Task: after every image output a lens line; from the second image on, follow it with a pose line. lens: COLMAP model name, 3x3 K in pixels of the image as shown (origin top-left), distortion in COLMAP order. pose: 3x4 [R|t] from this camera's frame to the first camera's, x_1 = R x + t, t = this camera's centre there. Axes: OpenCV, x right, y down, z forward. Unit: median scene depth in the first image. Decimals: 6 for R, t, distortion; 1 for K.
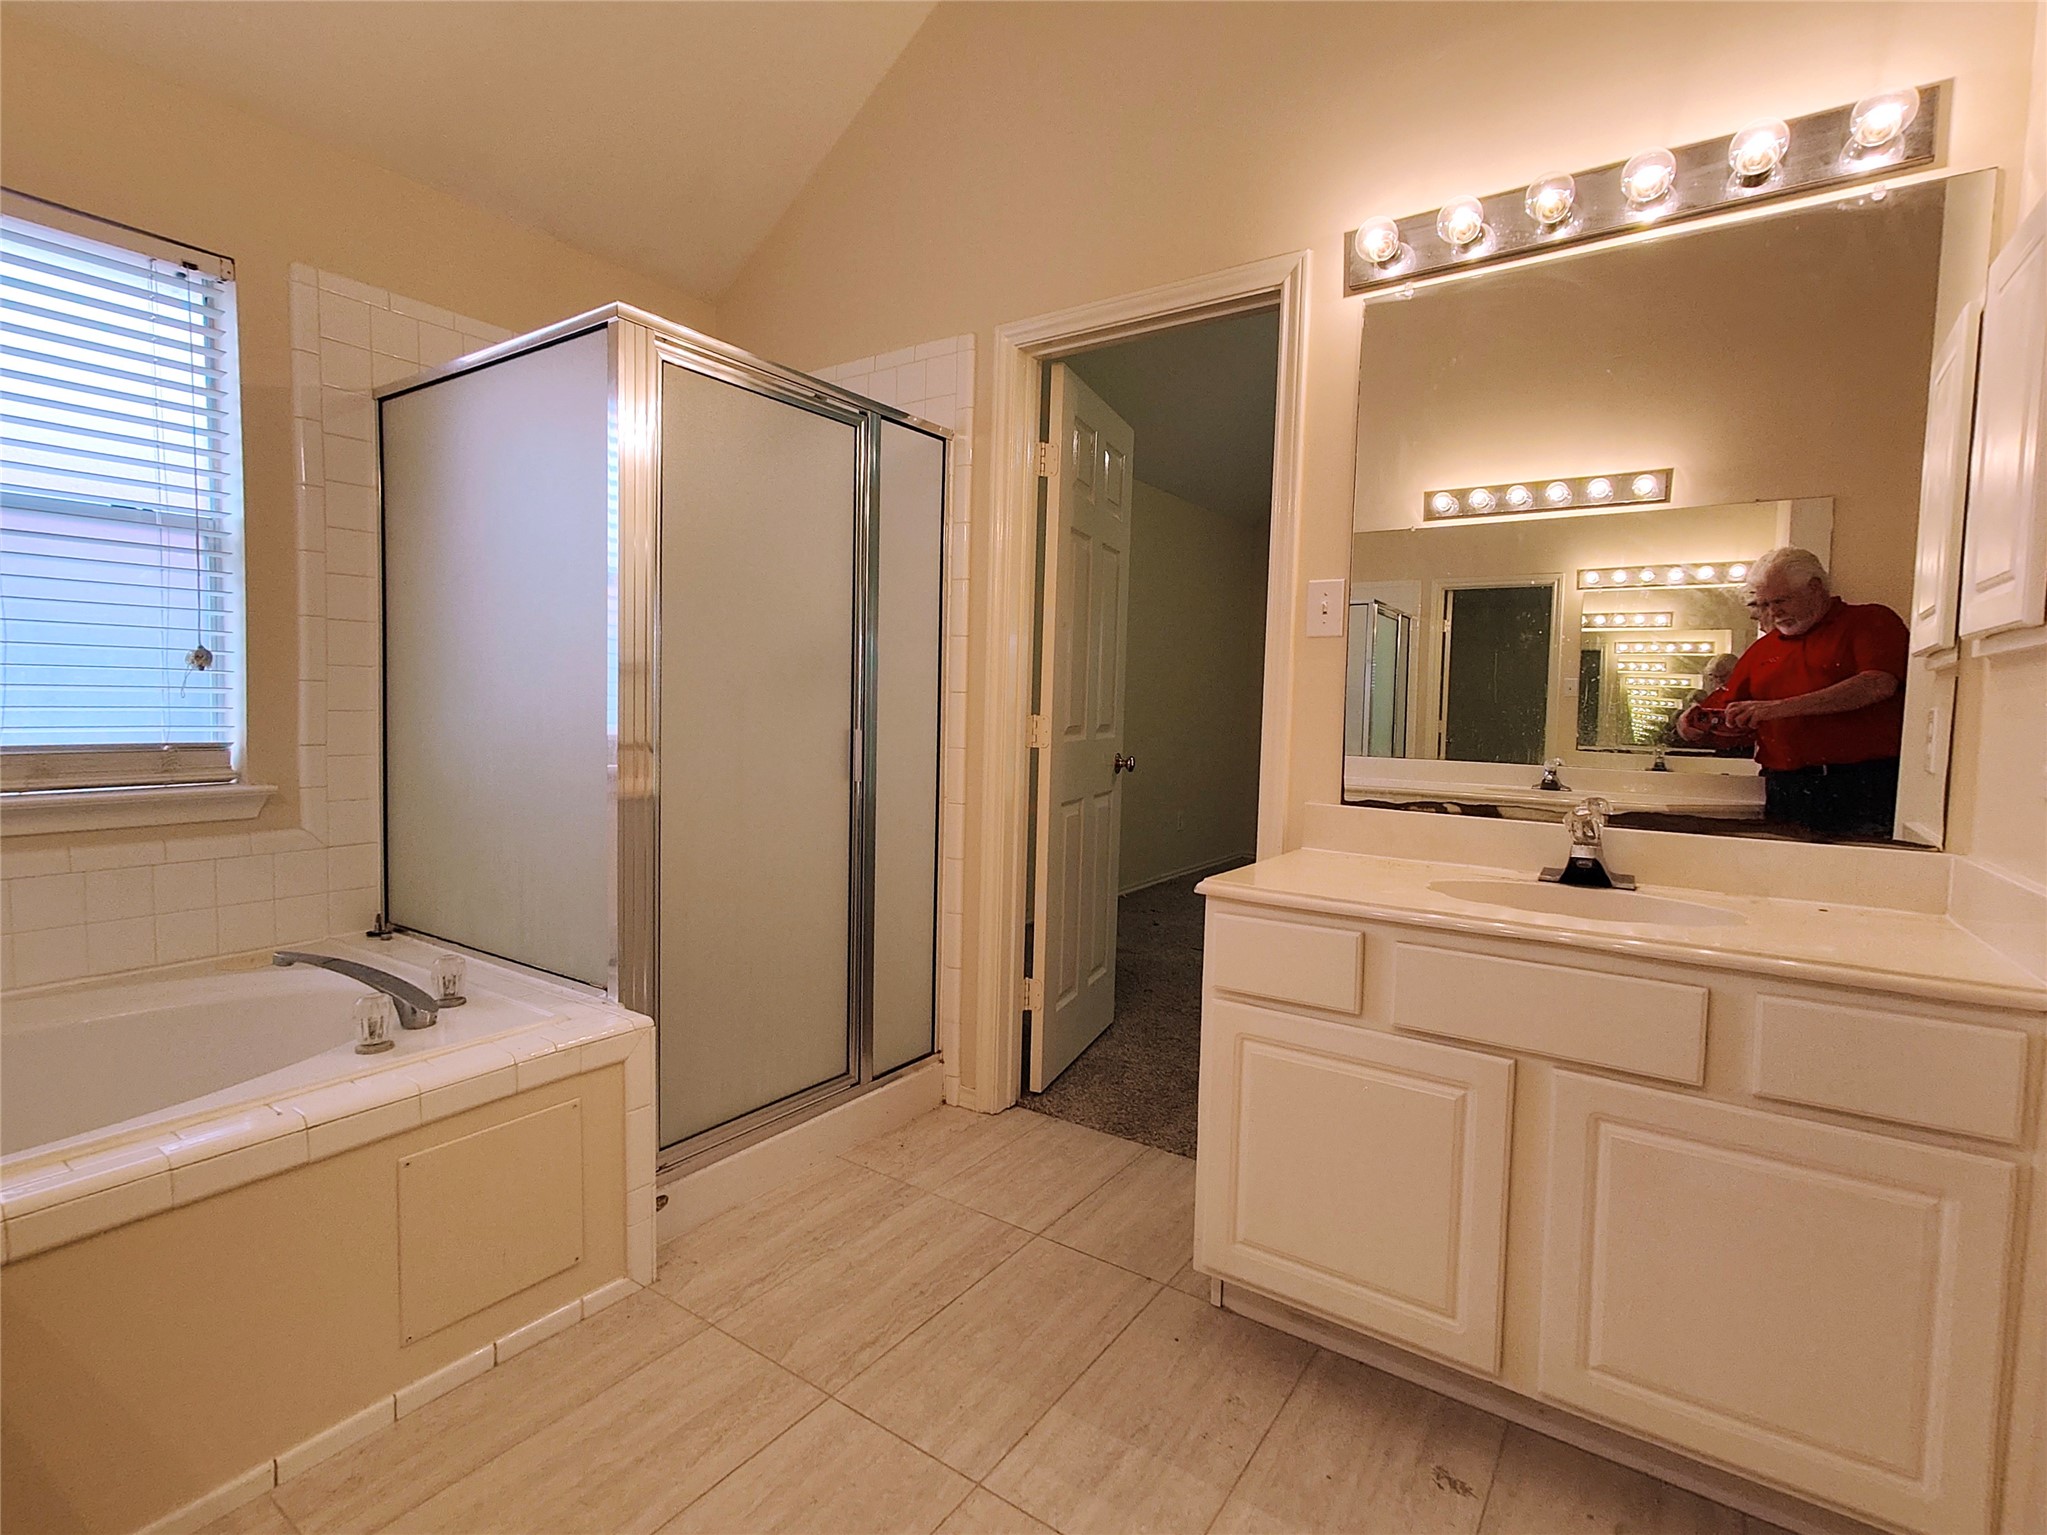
lens RADIAL K [[1001.6, 0, 1031.9], [0, 1001.6, 758.1], [0, 0, 1]] dist [0.005812, 0.004002]
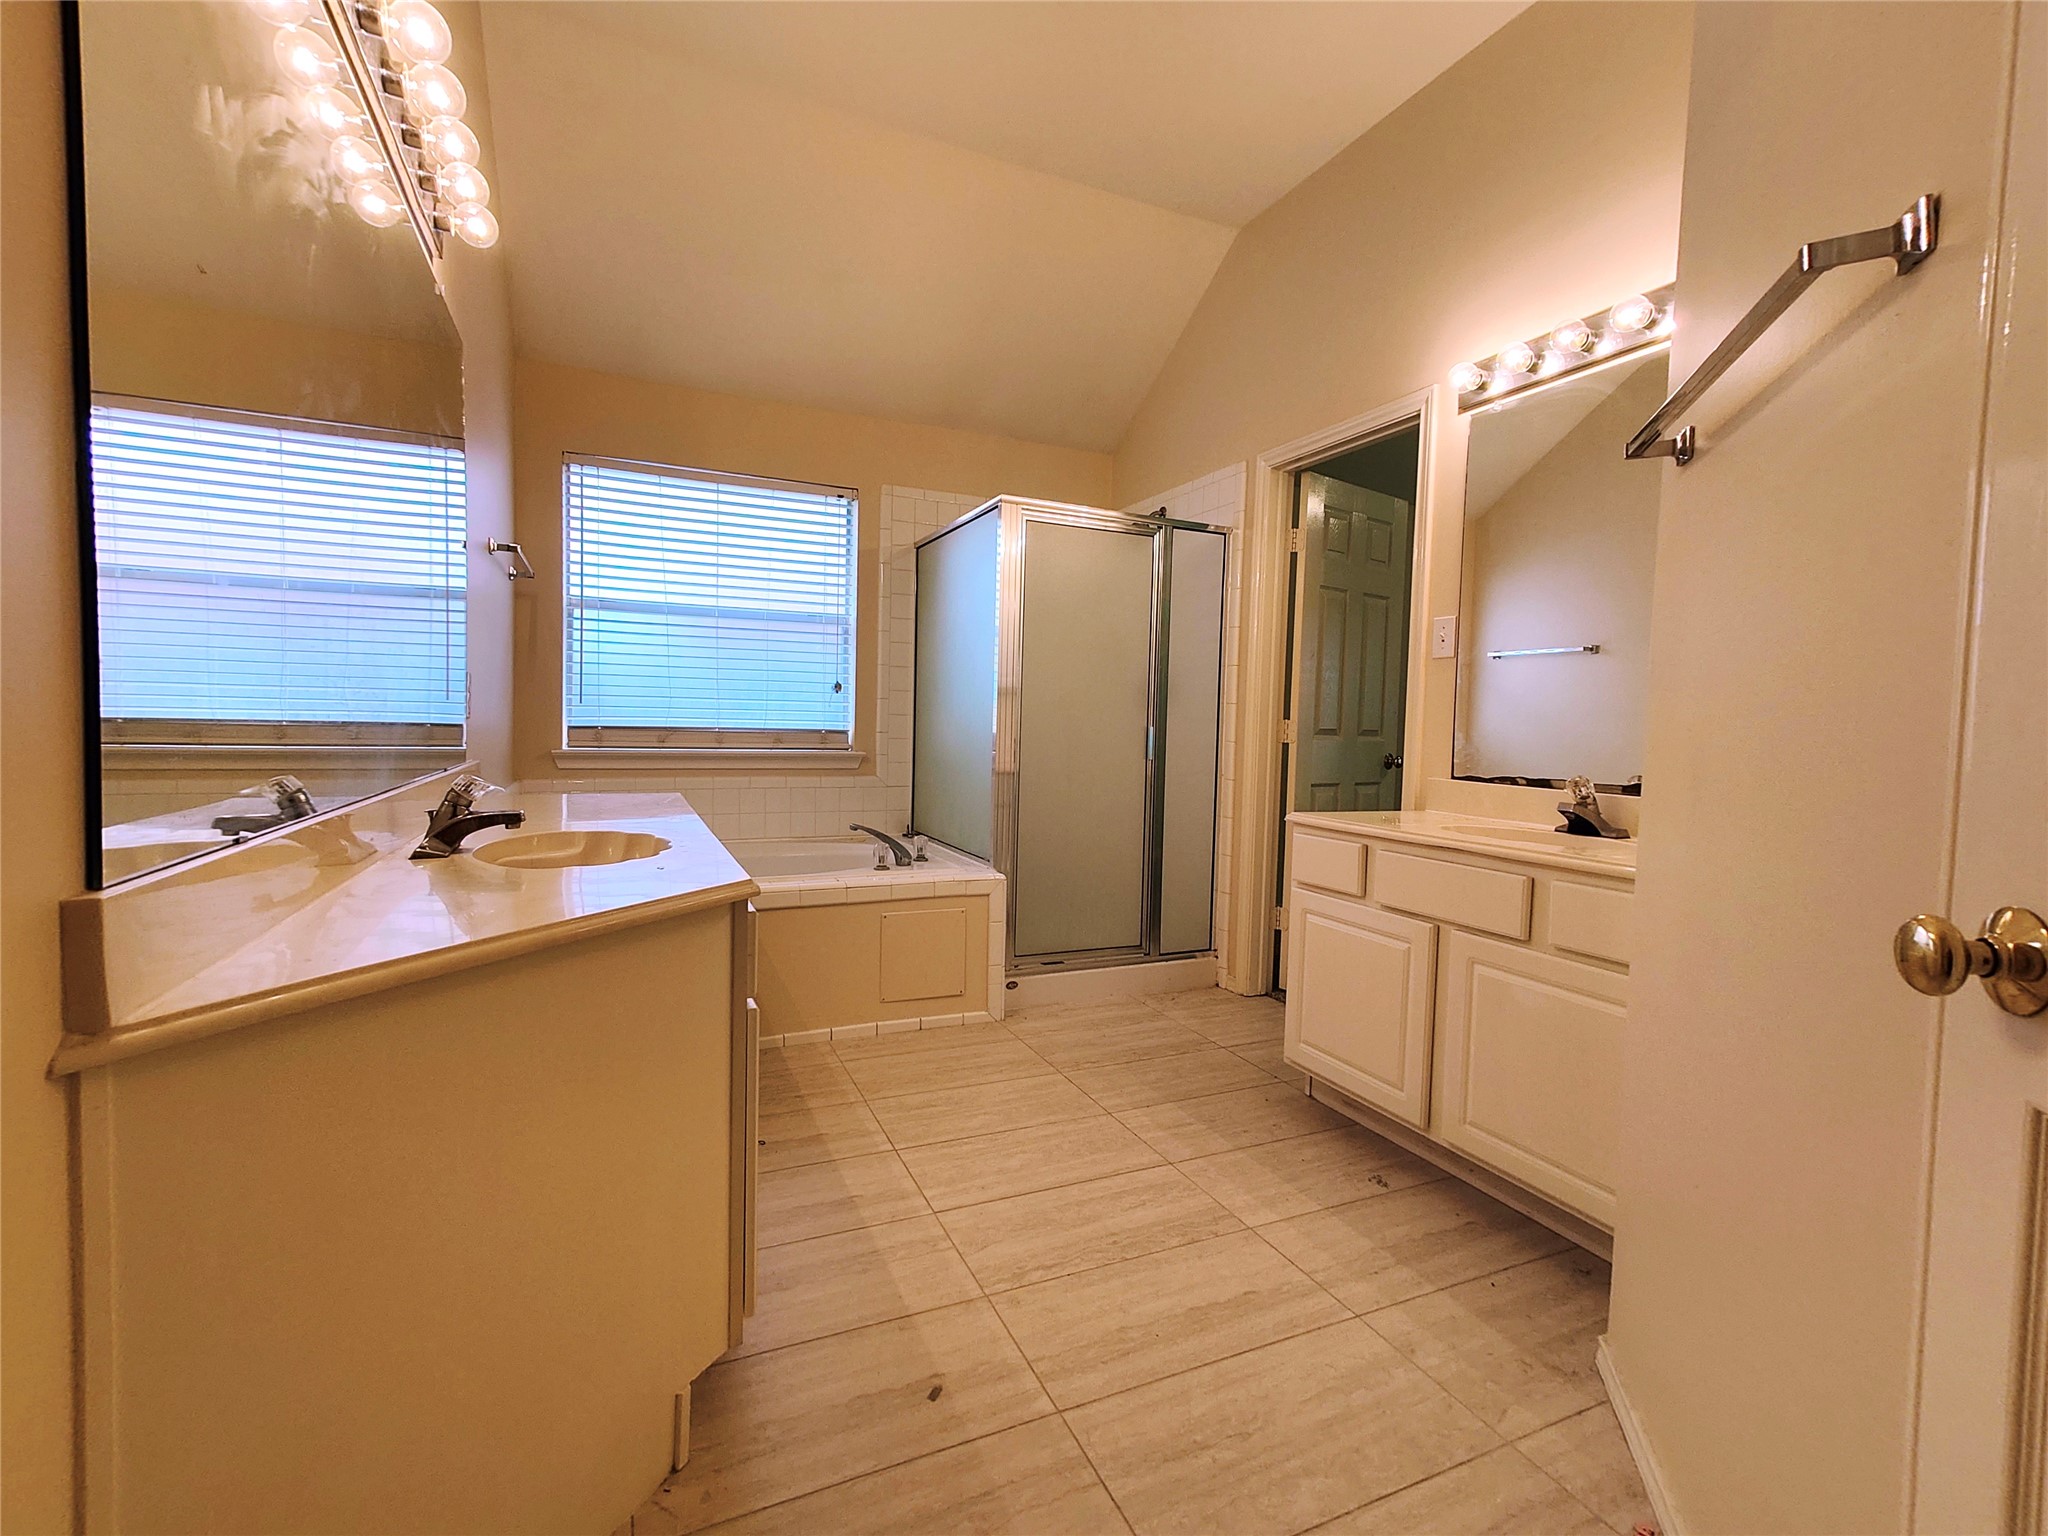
lens RADIAL K [[932.7, 0, 1031.3], [0, 932.7, 769.3], [0, 0, 1]] dist [0.010643, -0.000423]
pose [[0.857583, 0.028438, -0.513559, 0.489164], [-0.038347, 0.999227, -0.008704, 0.068738], [0.512914, 0.027158, 0.858010, -0.414167]]
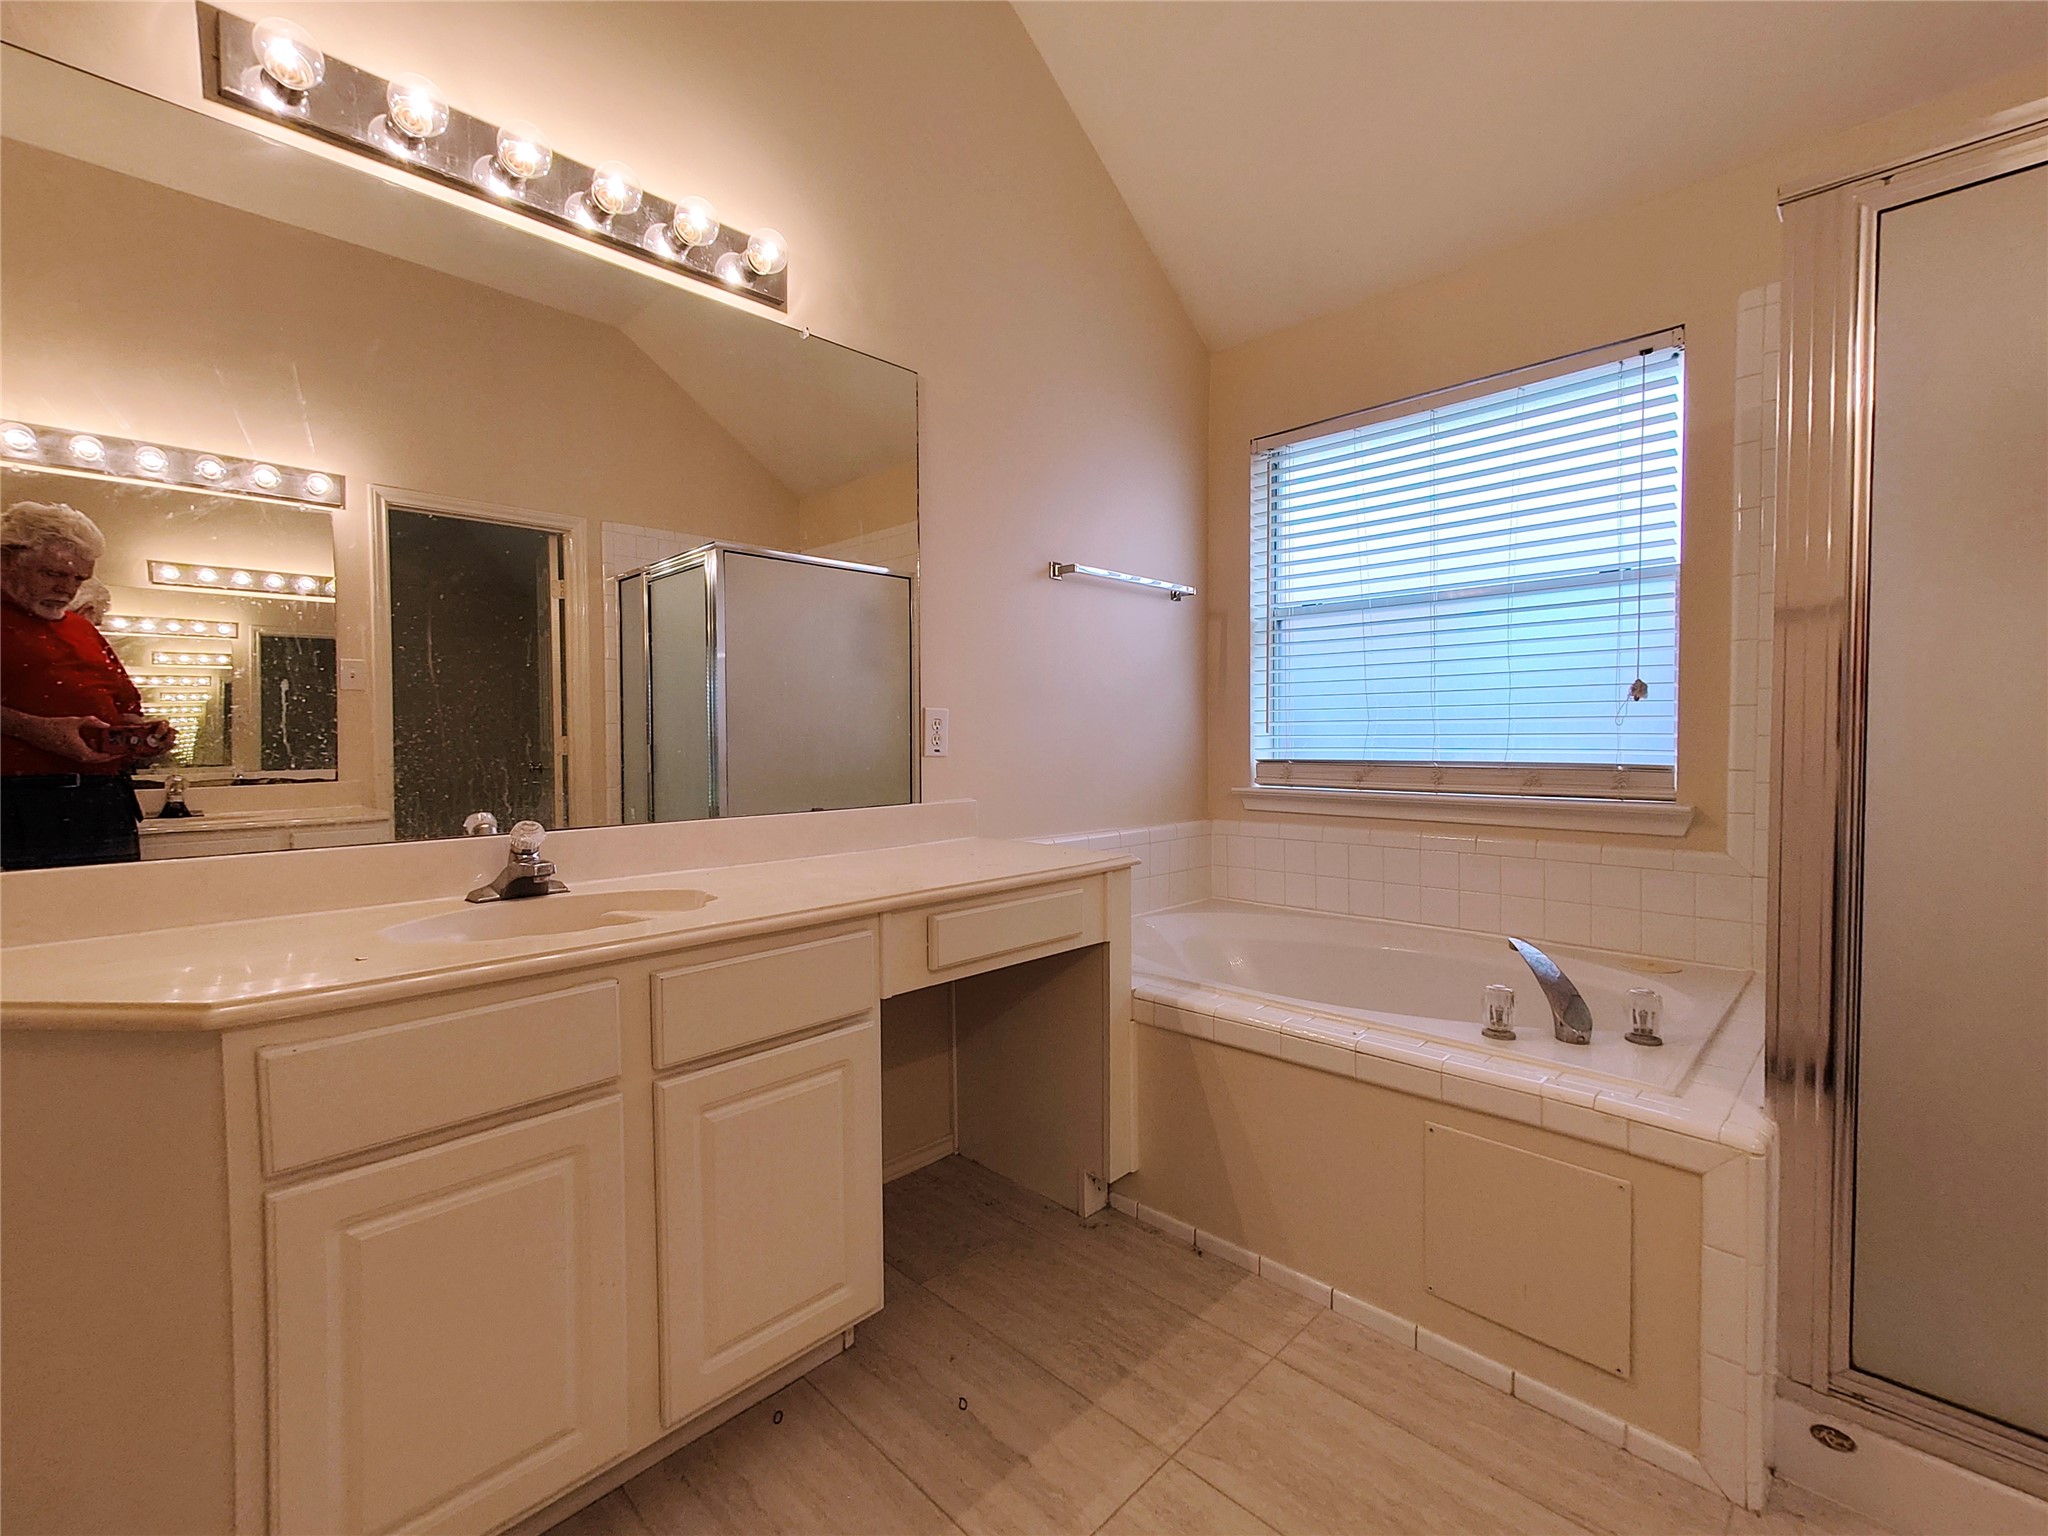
lens RADIAL K [[905.8, 0, 1019.9], [0, 905.8, 762.1], [0, 0, 1]] dist [0.002334, 0.000648]
pose [[-0.198137, 0.010497, -0.980118, 0.332534], [-0.056282, 0.998171, 0.022068, -0.000546], [0.978557, 0.059536, -0.197184, 0.532960]]
